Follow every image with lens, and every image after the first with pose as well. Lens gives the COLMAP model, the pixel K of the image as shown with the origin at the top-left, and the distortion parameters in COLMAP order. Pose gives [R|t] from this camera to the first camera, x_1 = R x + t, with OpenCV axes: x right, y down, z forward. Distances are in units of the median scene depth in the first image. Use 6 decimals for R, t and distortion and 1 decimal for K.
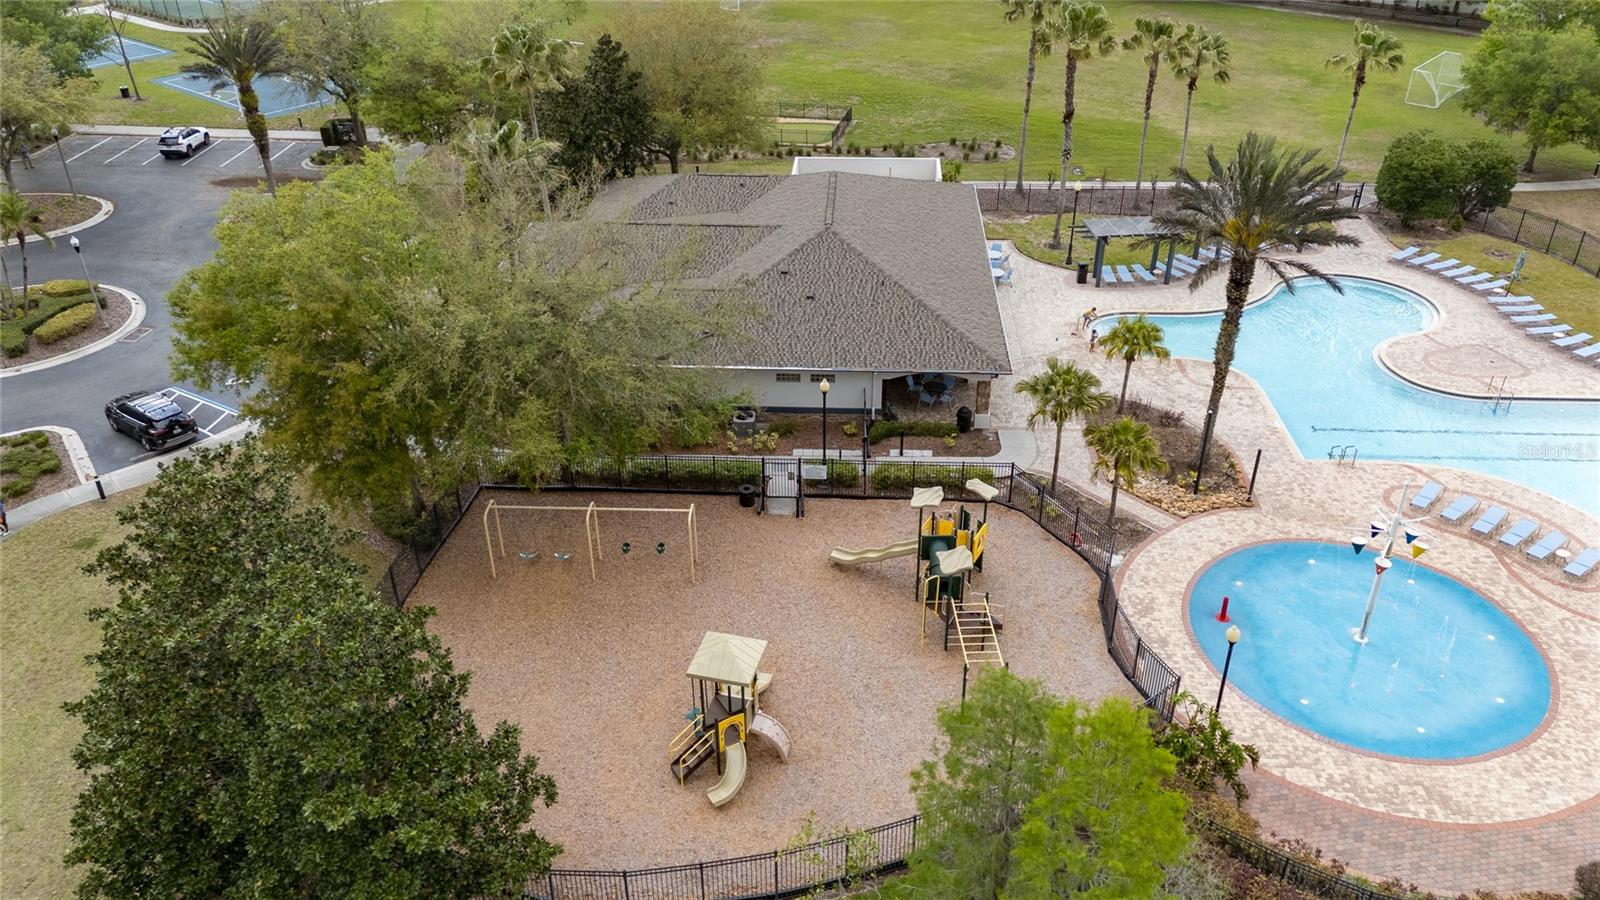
lens RADIAL K [[1165.3, 0, 800.0], [0, 1165.3, 450.0], [0, 0, 1]] dist [0.084937, -0.074959]
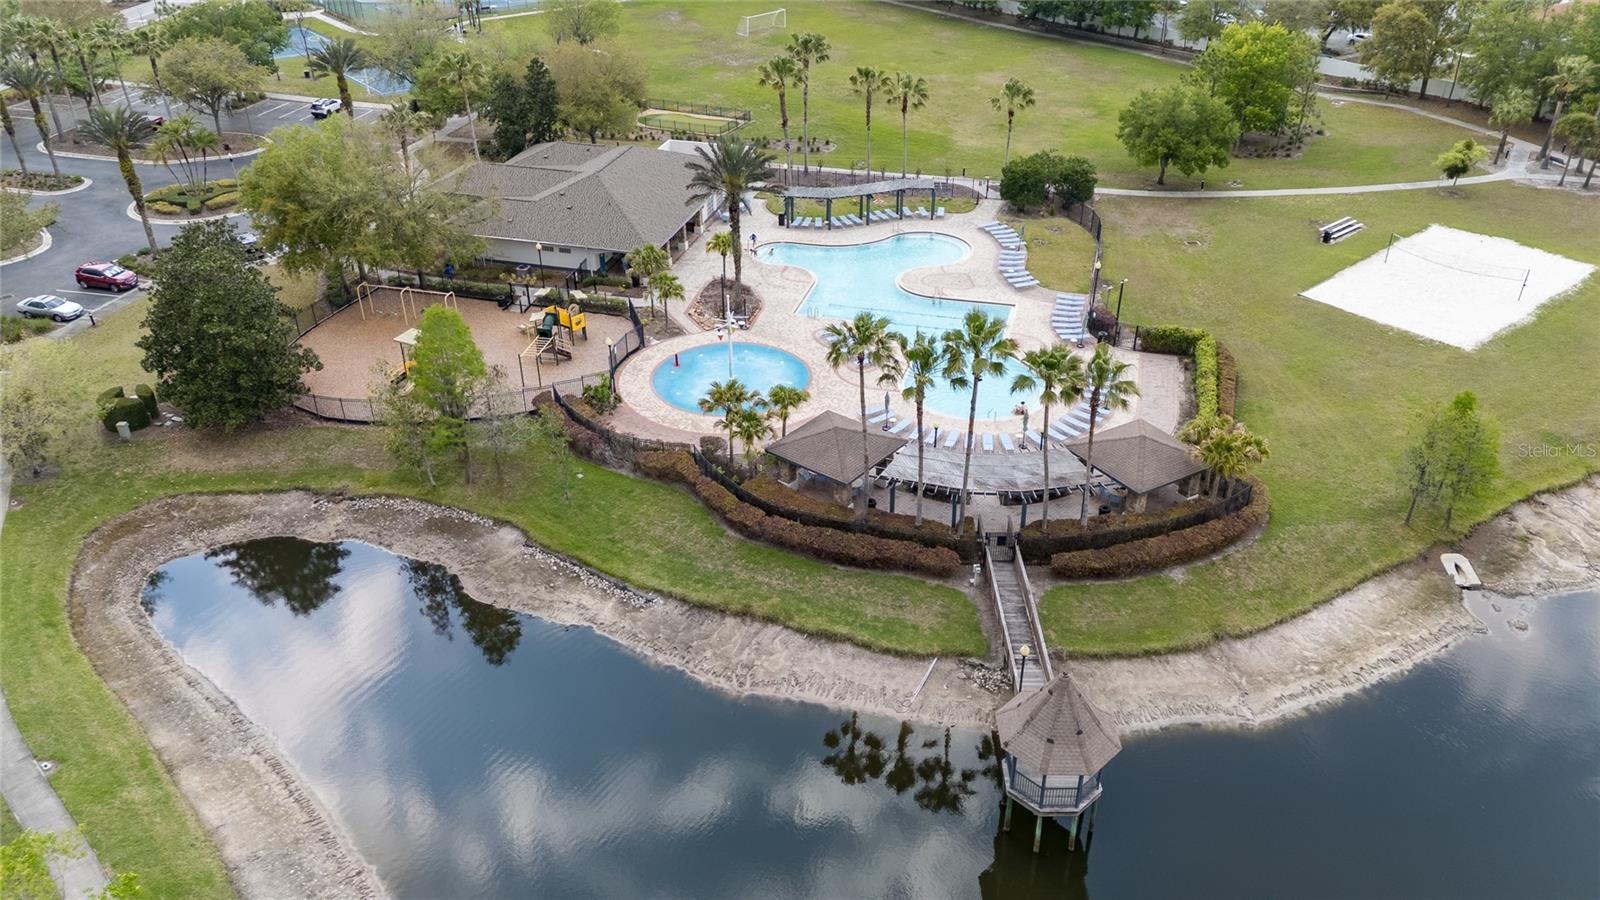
lens RADIAL K [[1165.3, 0, 800.0], [0, 1165.3, 450.0], [0, 0, 1]] dist [0.084937, -0.074959]
pose [[0.978427, 0.109266, -0.175330, 0.591346], [-0.109463, 0.993954, 0.008575, 0.155952], [0.175207, 0.010802, 0.984472, -0.613310]]
